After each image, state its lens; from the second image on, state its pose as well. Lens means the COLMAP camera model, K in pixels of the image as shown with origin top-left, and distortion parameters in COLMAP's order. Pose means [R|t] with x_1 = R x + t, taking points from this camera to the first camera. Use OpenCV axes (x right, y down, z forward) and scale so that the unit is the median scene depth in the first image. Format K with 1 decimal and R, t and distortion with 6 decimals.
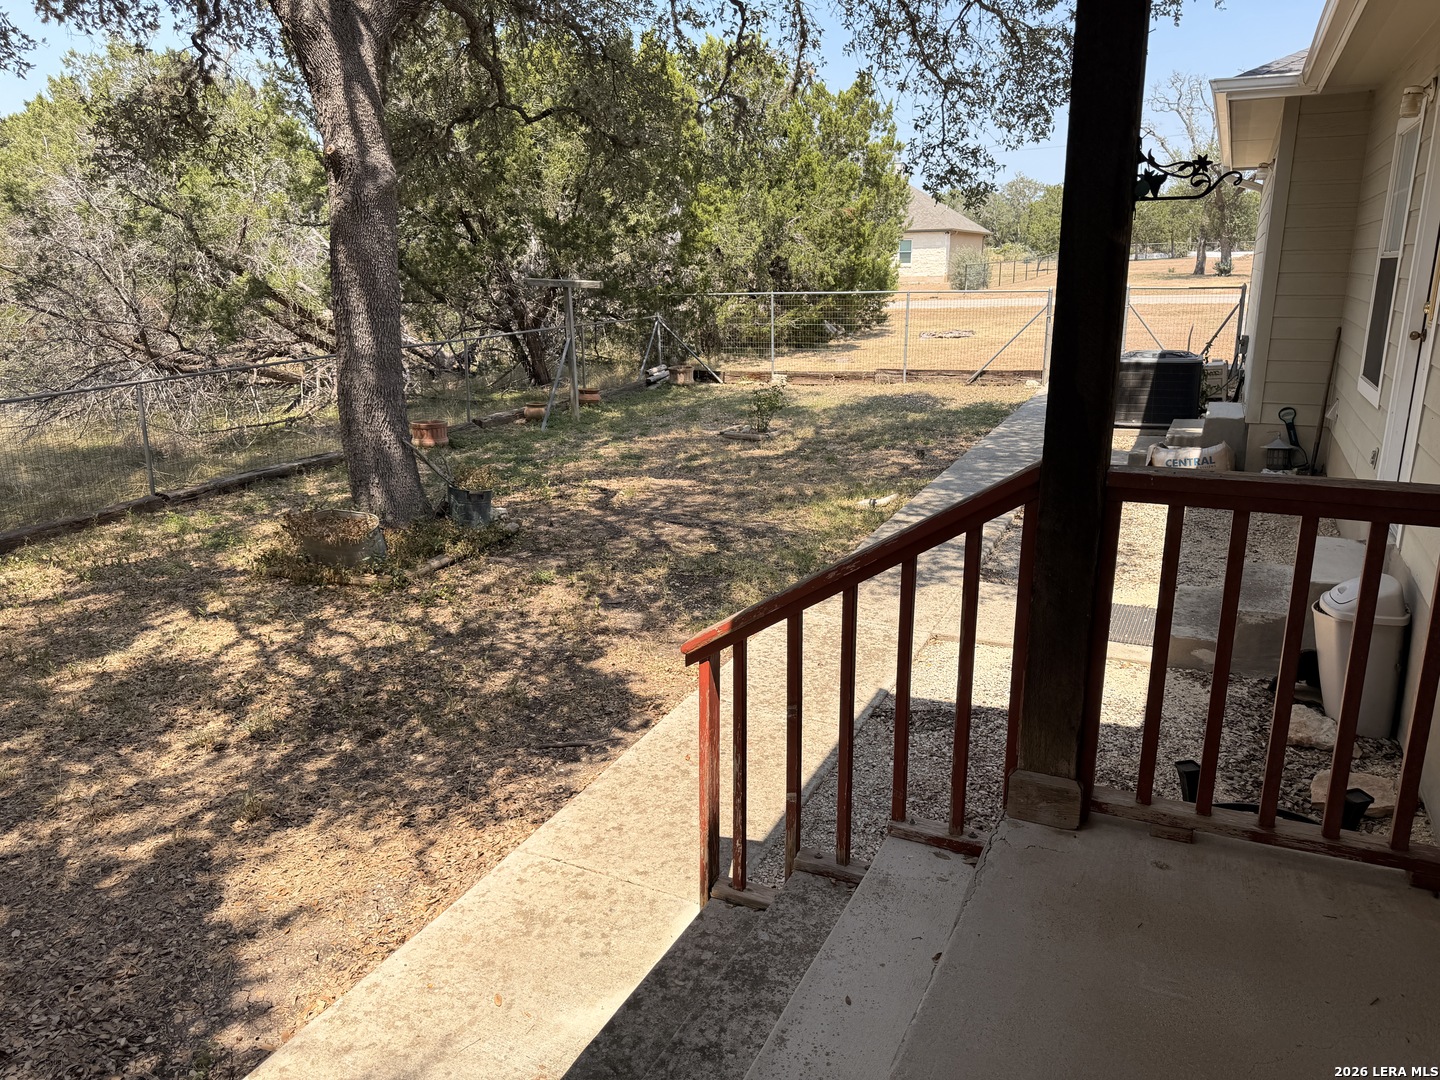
lens RADIAL K [[1013.6, 0, 720.0], [0, 1013.6, 540.0], [0, 0, 1]] dist [0.001967, -0.002391]
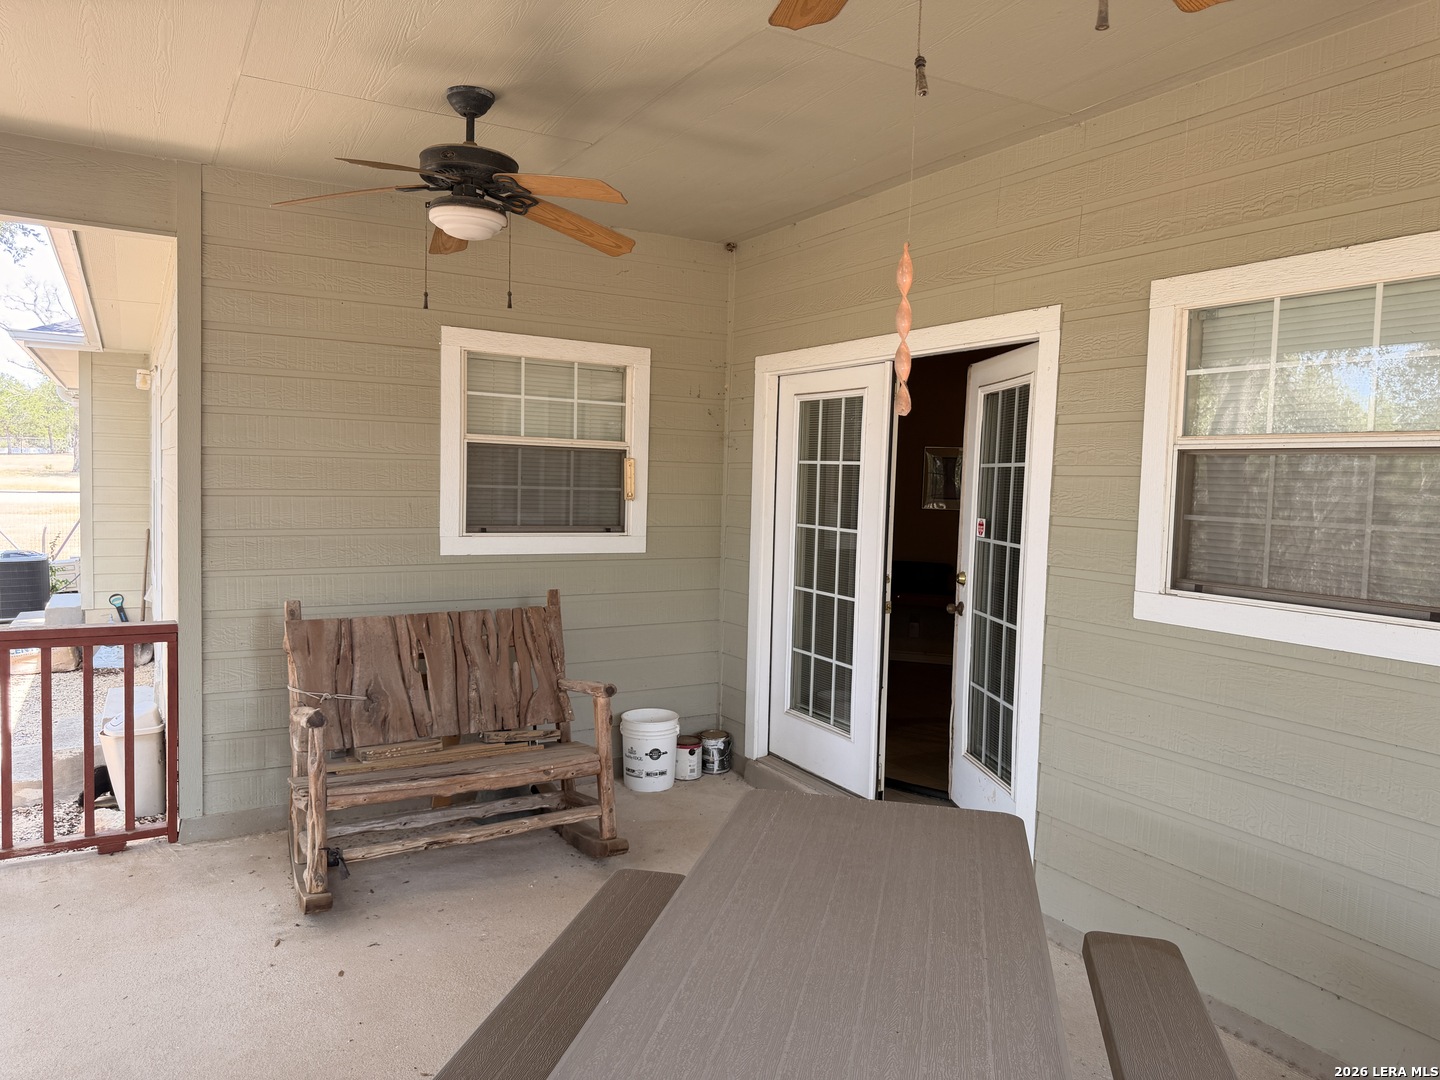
lens RADIAL K [[1013.6, 0, 720.0], [0, 1013.6, 540.0], [0, 0, 1]] dist [0.001967, -0.002391]
pose [[0.554983, -0.023943, 0.831517, -0.046239], [0.179723, 0.979429, -0.091751, 0.047399], [-0.812216, 0.200362, 0.547869, -0.266809]]
